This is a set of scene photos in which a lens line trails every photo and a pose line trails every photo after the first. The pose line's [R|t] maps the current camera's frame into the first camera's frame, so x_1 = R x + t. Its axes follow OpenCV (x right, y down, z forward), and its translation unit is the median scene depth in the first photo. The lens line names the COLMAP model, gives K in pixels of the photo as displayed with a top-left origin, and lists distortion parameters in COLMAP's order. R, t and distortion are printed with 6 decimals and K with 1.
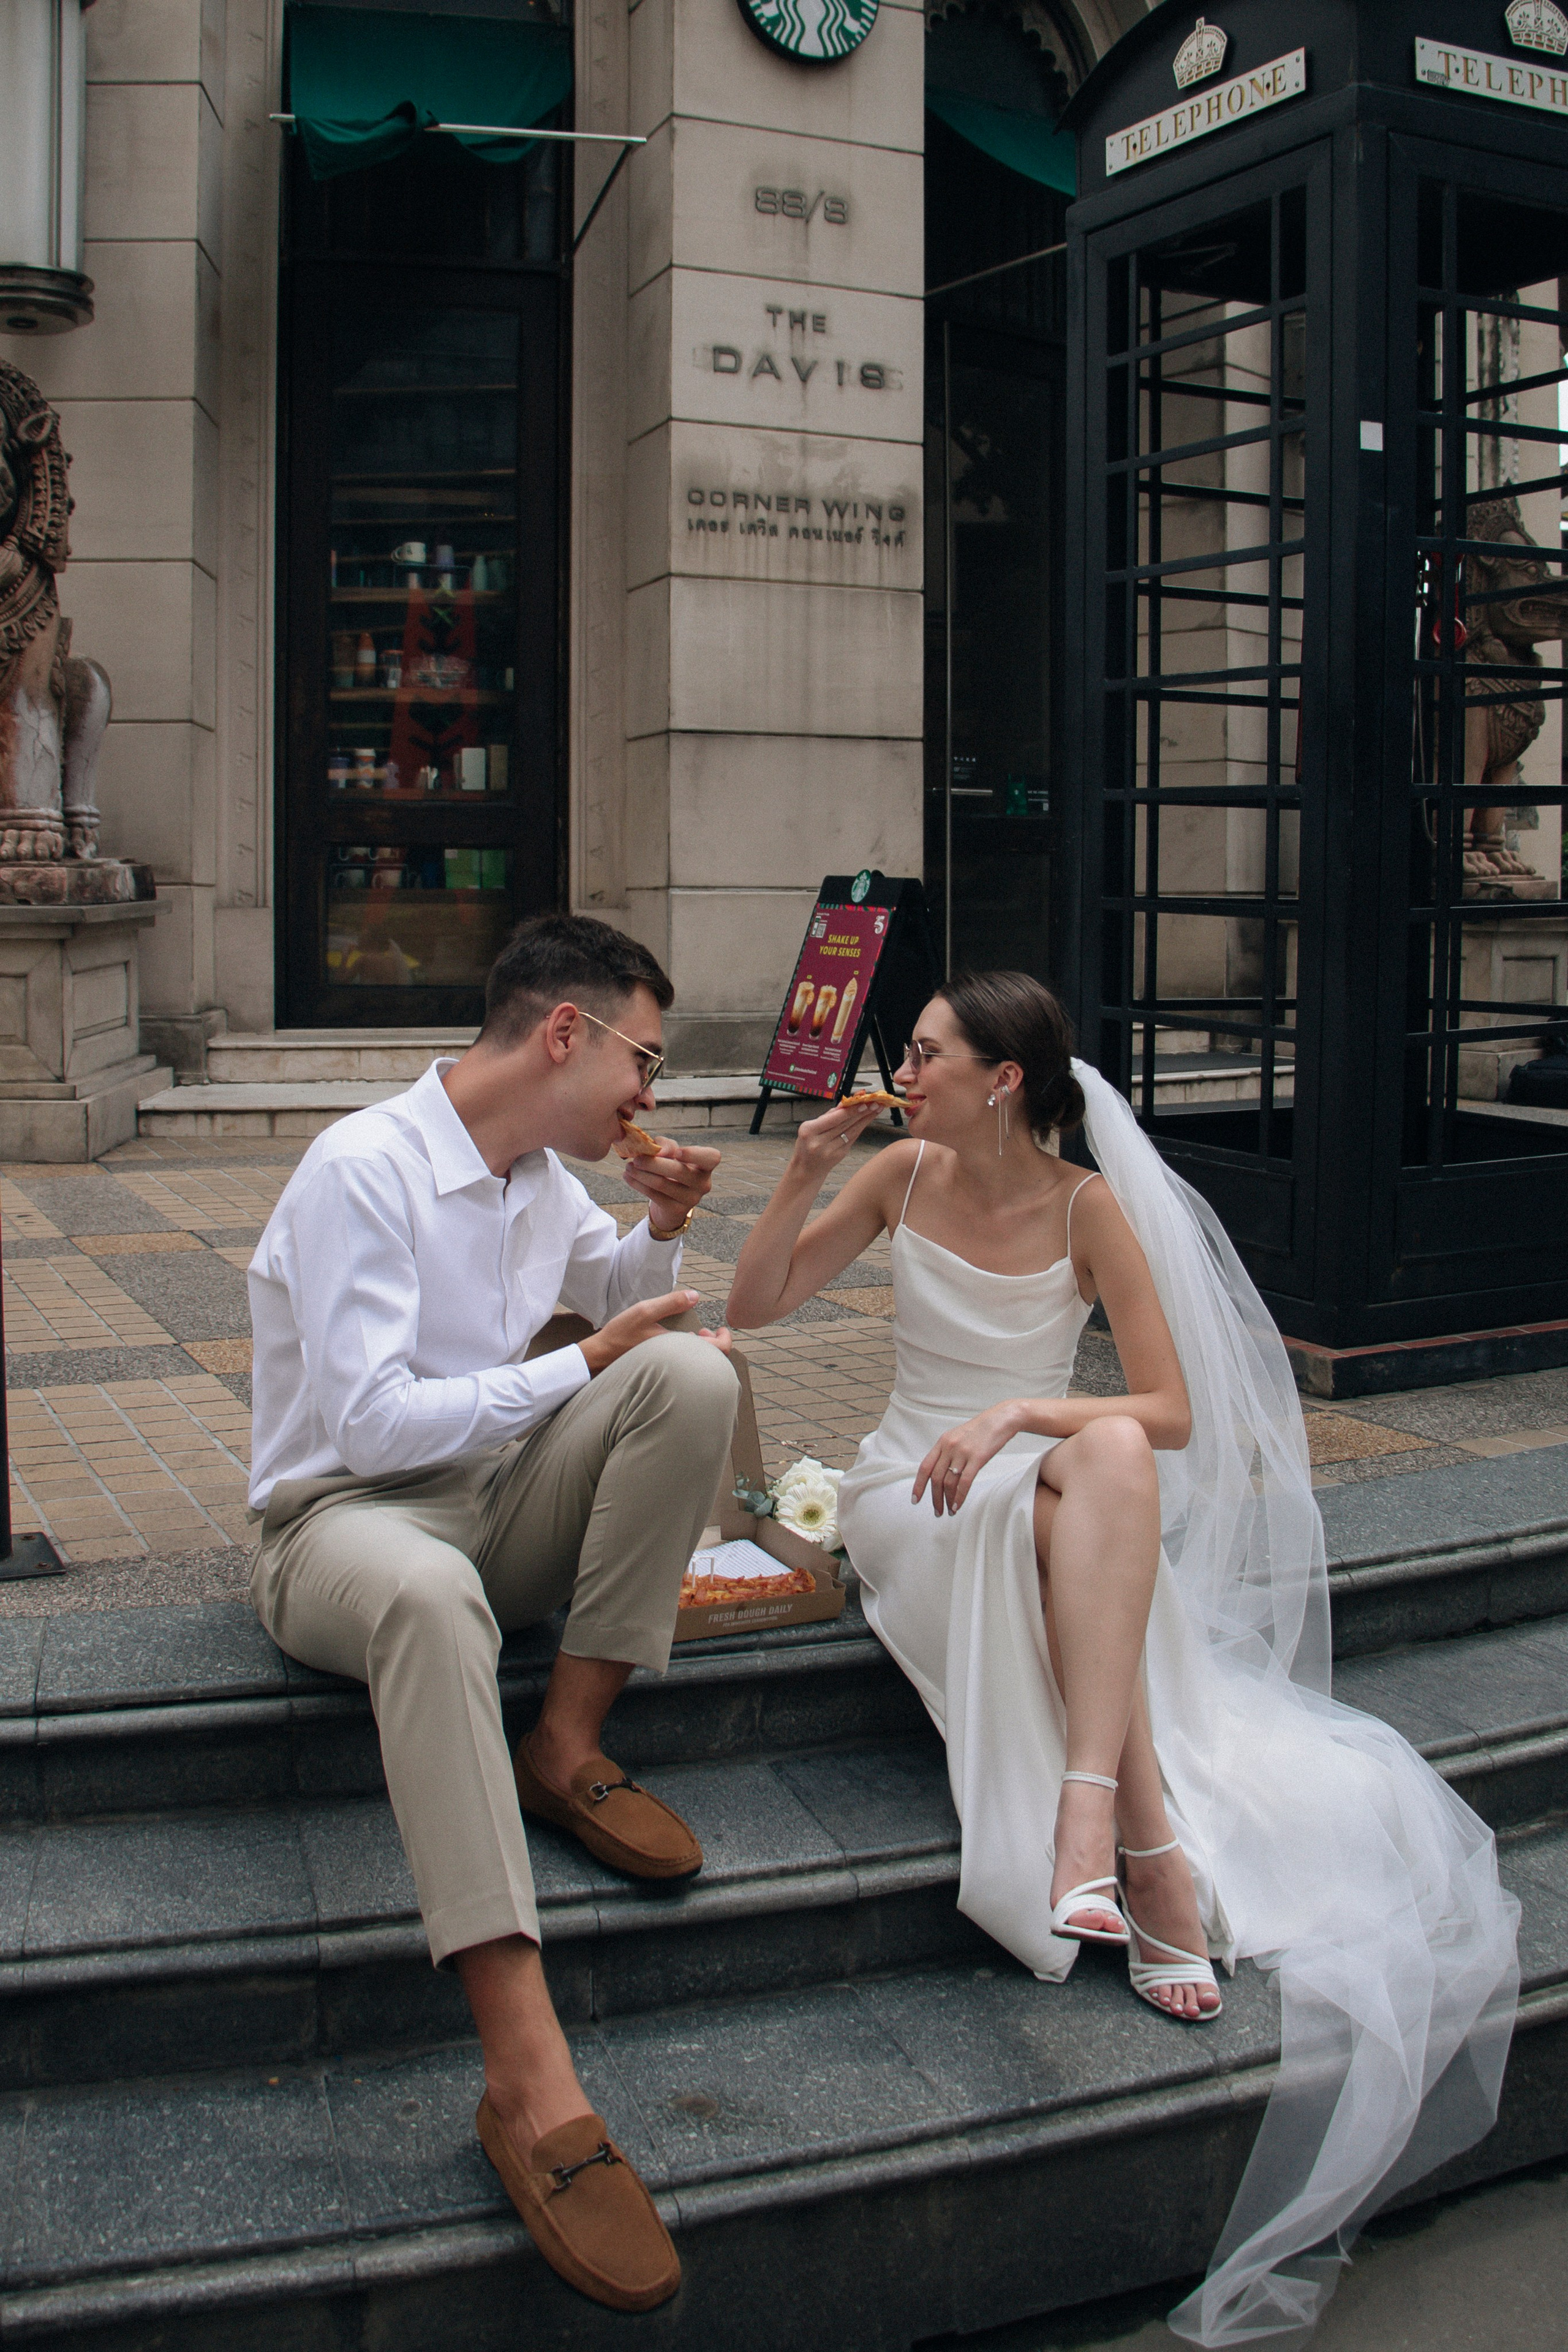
lens RADIAL K [[2345.3, 0, 802.6], [0, 2345.3, 973.3], [0, 0, 1]] dist [-0.183884, 0.186090]
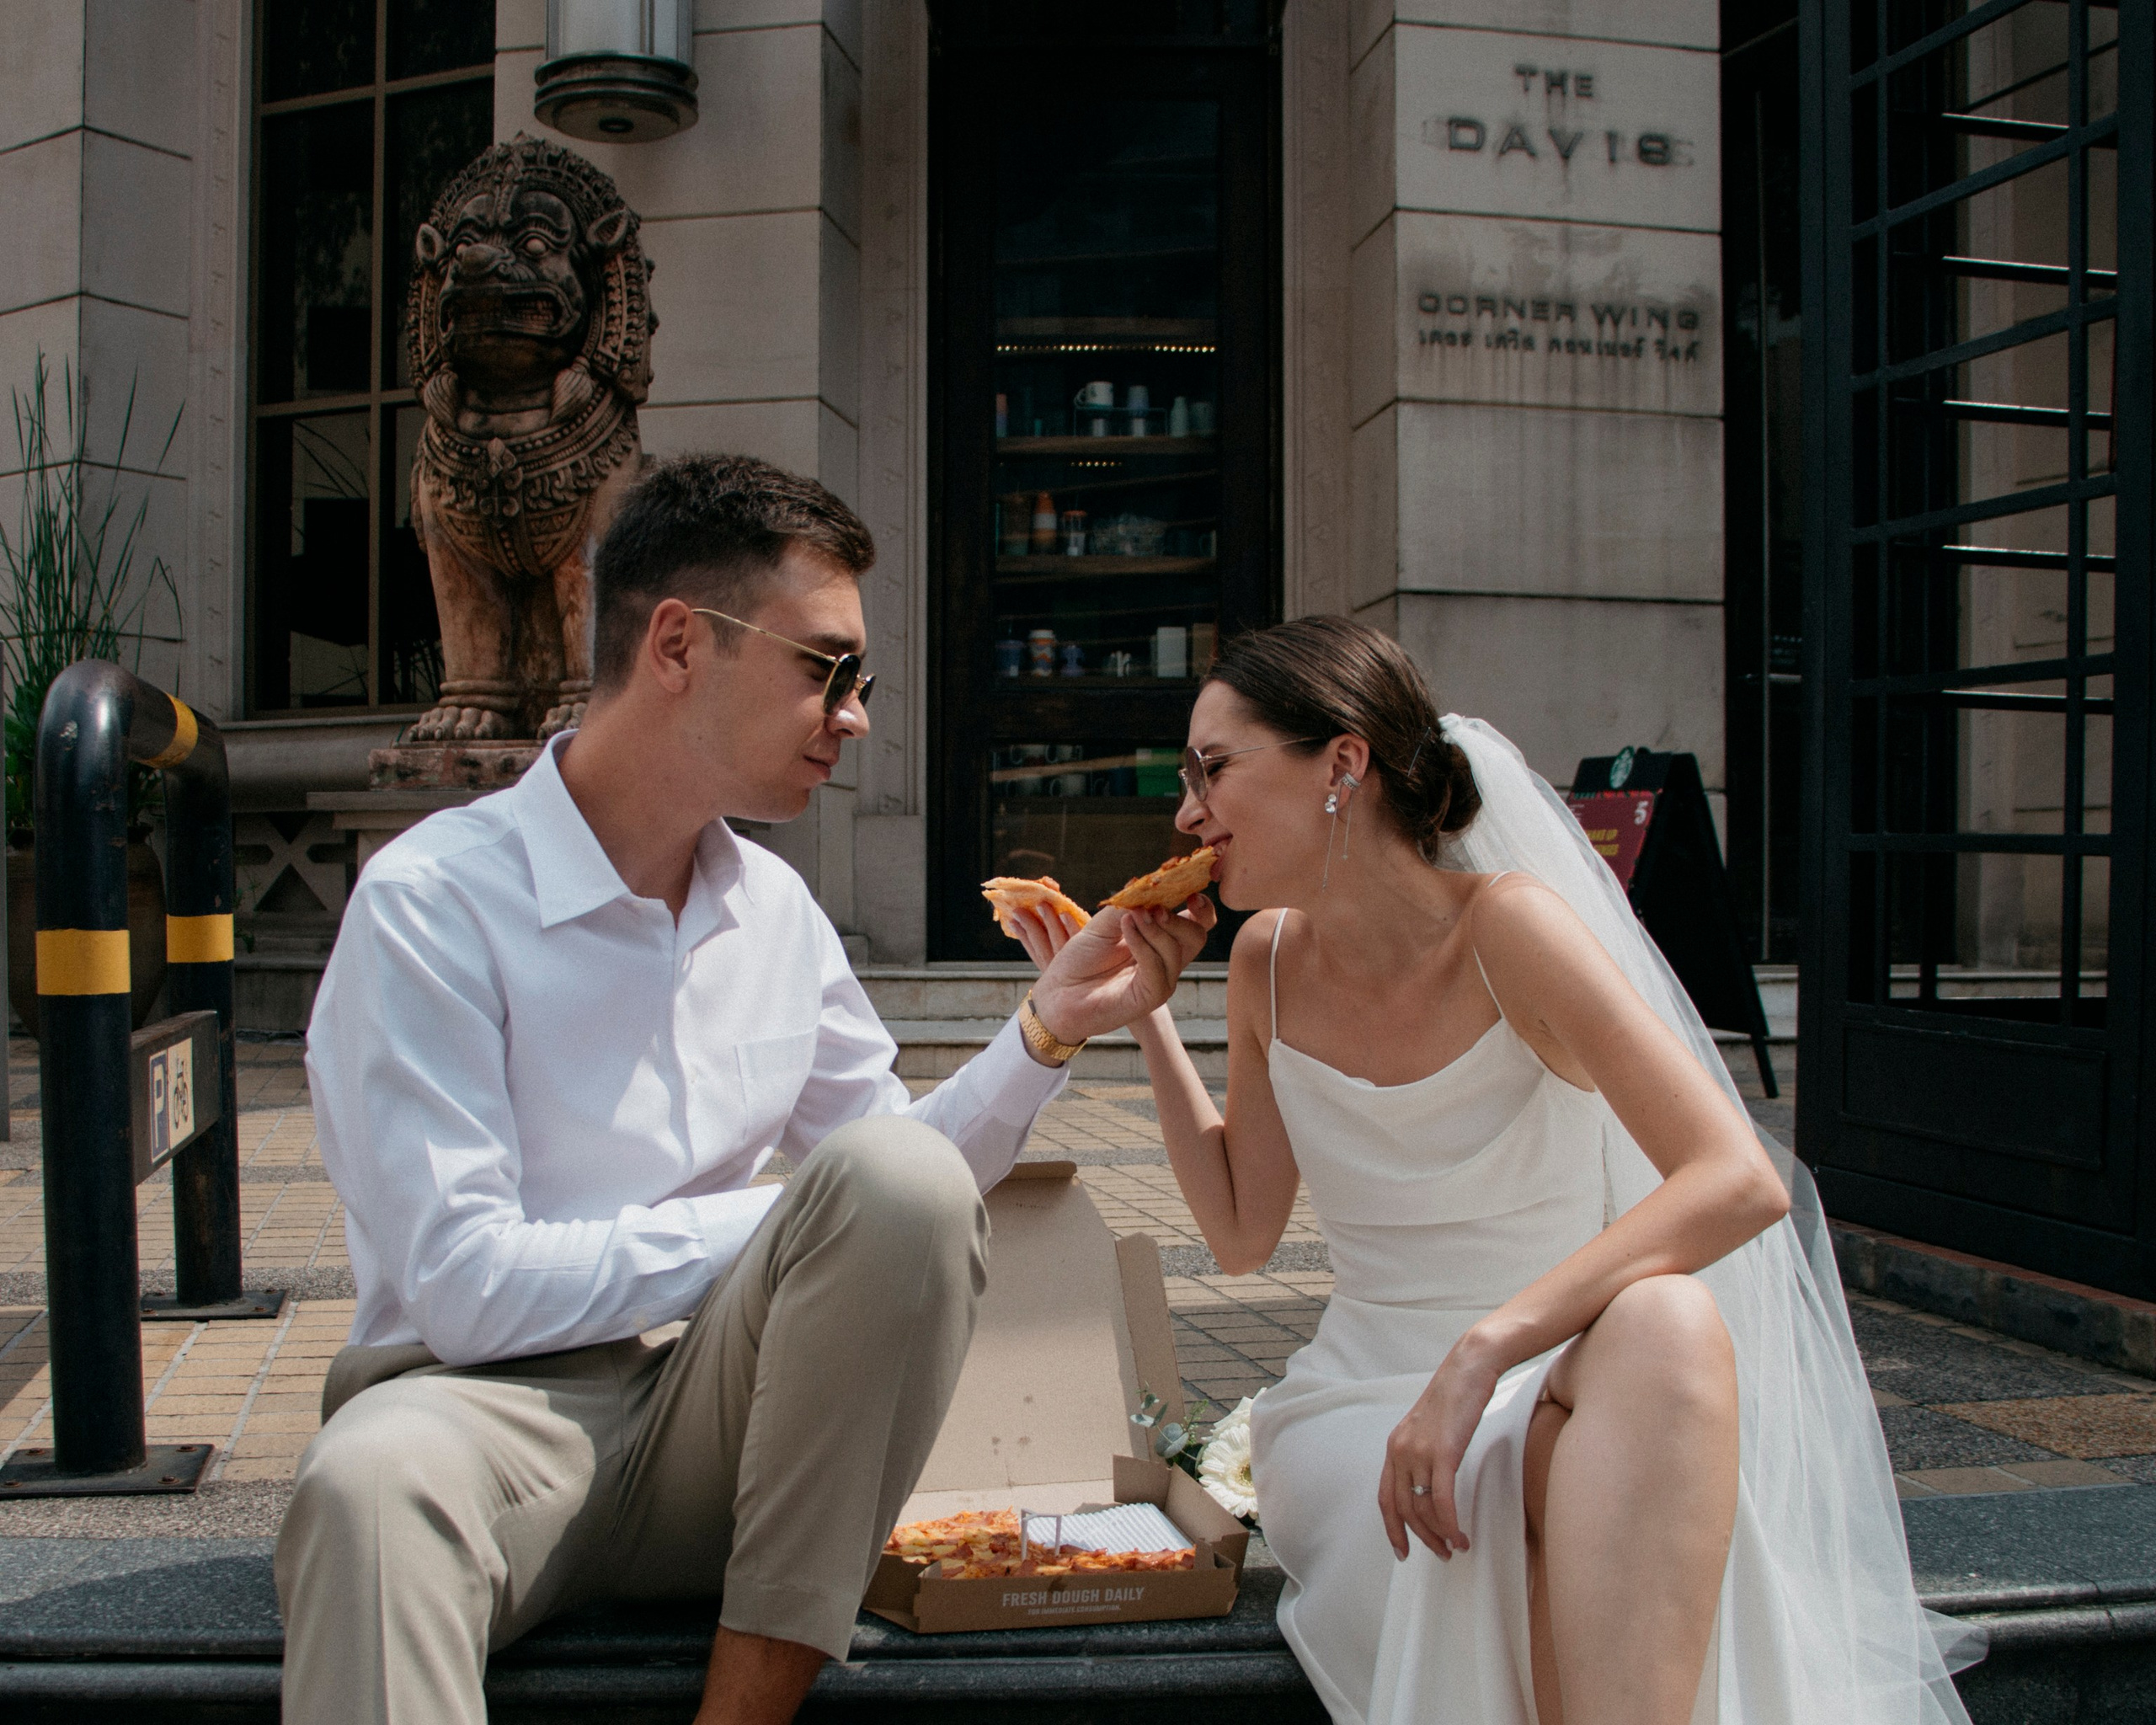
lens RADIAL K [[2604.4, 0, 1016.4], [0, 2604.4, 1003.9], [0, 0, 1]] dist [-0.184022, 0.159746]
pose [[0.965620, 0.007001, -0.259863, 0.051669], [-0.006619, 0.999975, 0.002345, 0.039809], [0.259873, -0.000544, 0.965643, 0.110636]]
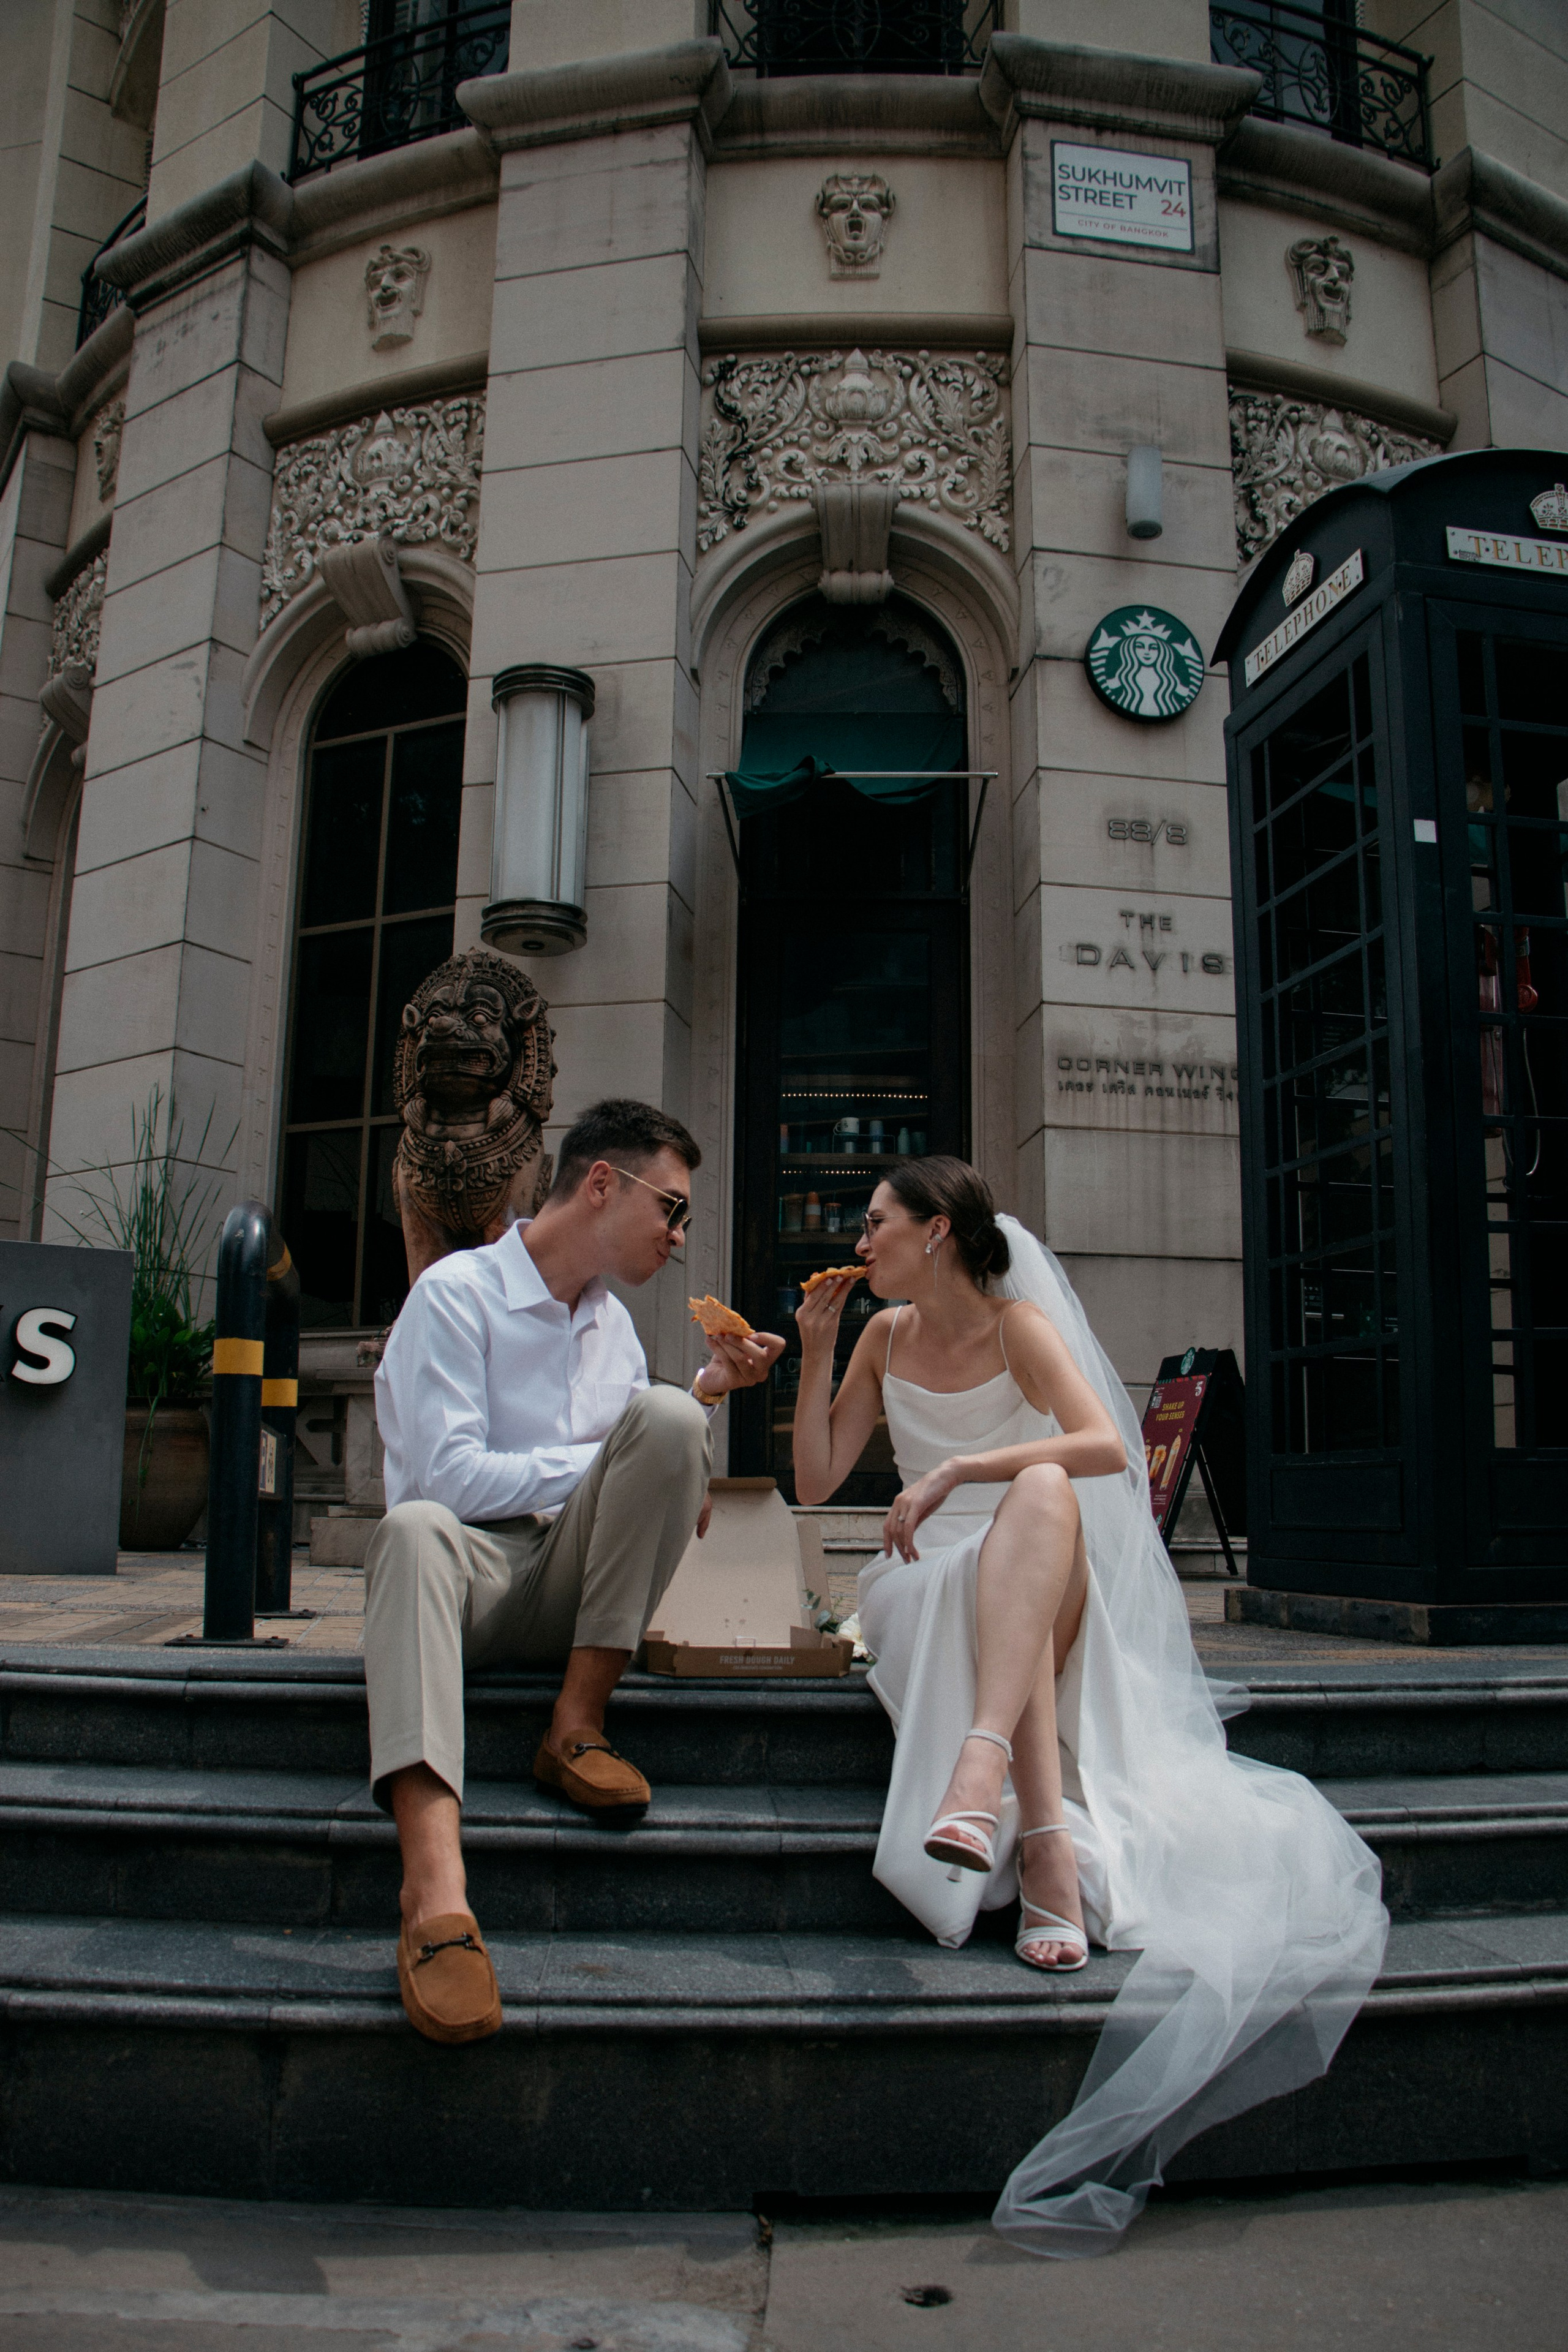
lens RADIAL K [[1994.6, 0, 784.0], [0, 1994.6, 1176.0], [0, 0, 1]] dist [-0.202847, 0.224054]
pose [[0.961094, -0.042500, -0.272931, 0.100969], [-0.019211, 0.975414, -0.219541, 0.090720], [0.275551, 0.216243, 0.936649, -0.007421]]
